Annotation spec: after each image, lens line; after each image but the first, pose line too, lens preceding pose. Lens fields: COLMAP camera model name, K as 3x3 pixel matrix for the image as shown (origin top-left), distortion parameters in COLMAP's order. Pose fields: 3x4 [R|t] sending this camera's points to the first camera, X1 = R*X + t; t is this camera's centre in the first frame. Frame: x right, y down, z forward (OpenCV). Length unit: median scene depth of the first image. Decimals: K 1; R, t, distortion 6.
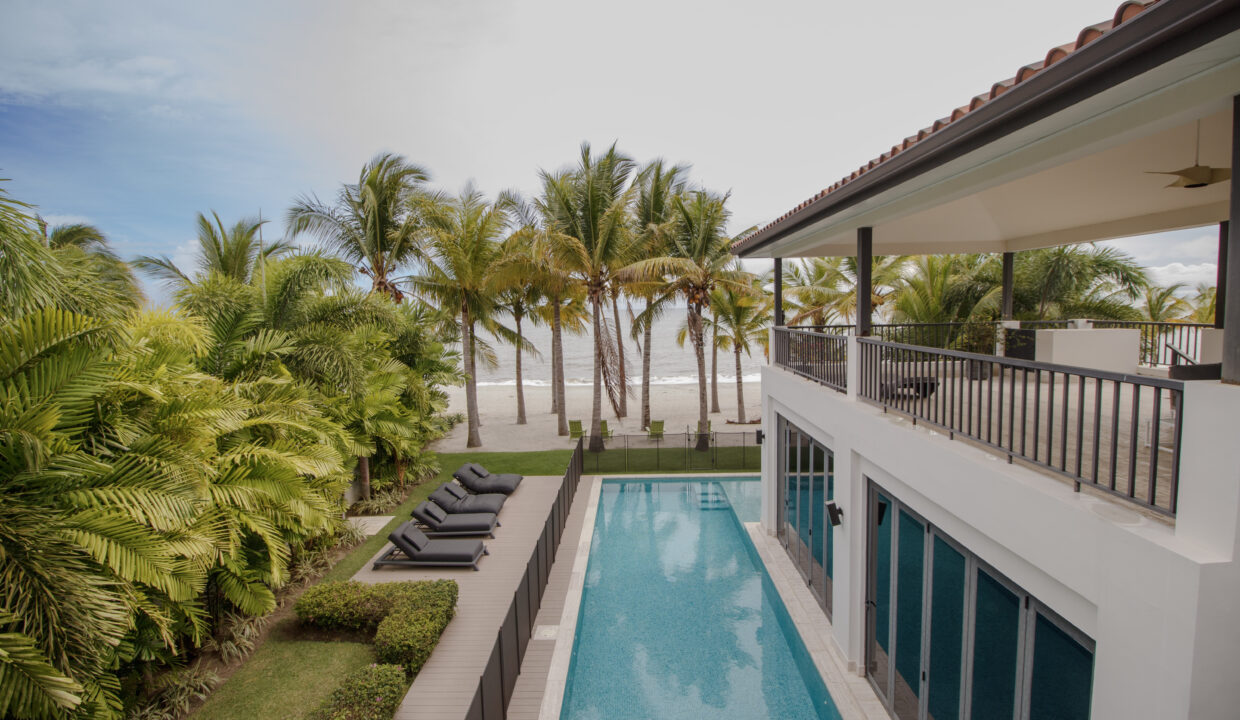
lens RADIAL K [[571.8, 0, 623.9], [0, 571.8, 355.4], [0, 0, 1]] dist [0.001039, -0.012930]
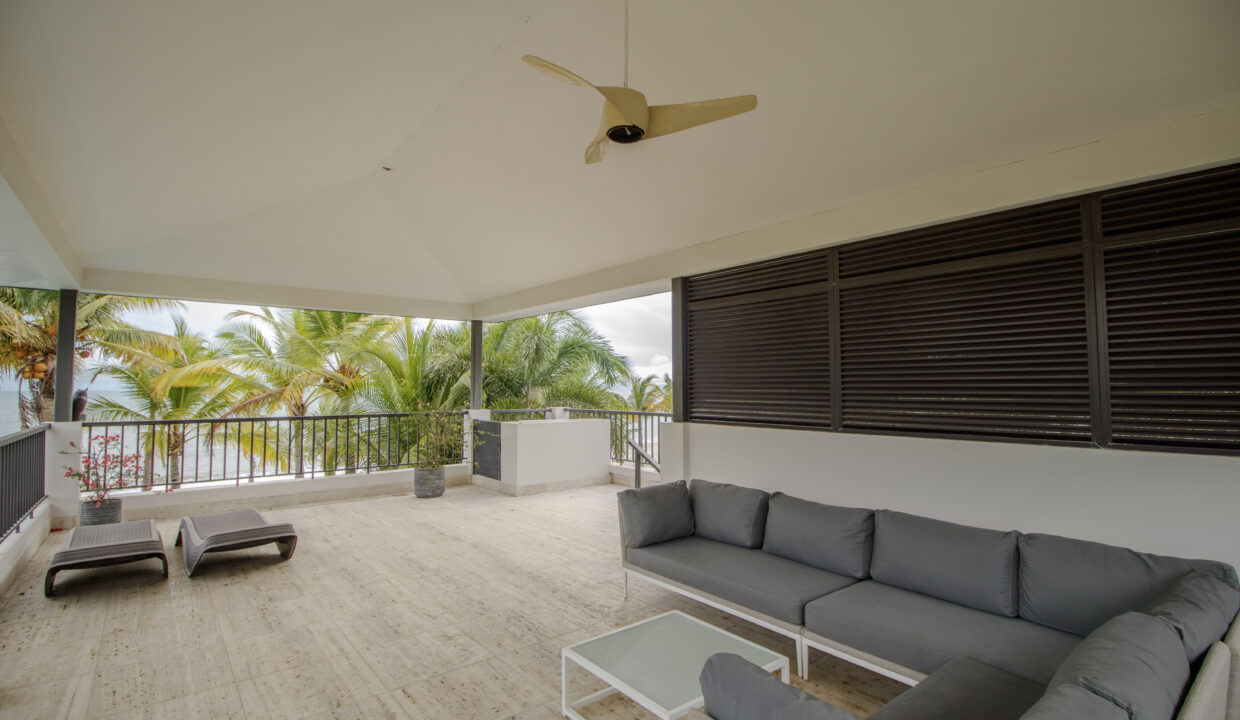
lens RADIAL K [[571.8, 0, 623.9], [0, 571.8, 355.4], [0, 0, 1]] dist [0.001039, -0.012930]
pose [[0.756153, 0.056266, 0.651972, 0.321415], [0.040776, 0.990310, -0.132757, -0.023522], [-0.653124, 0.126969, 0.746531, 0.300481]]
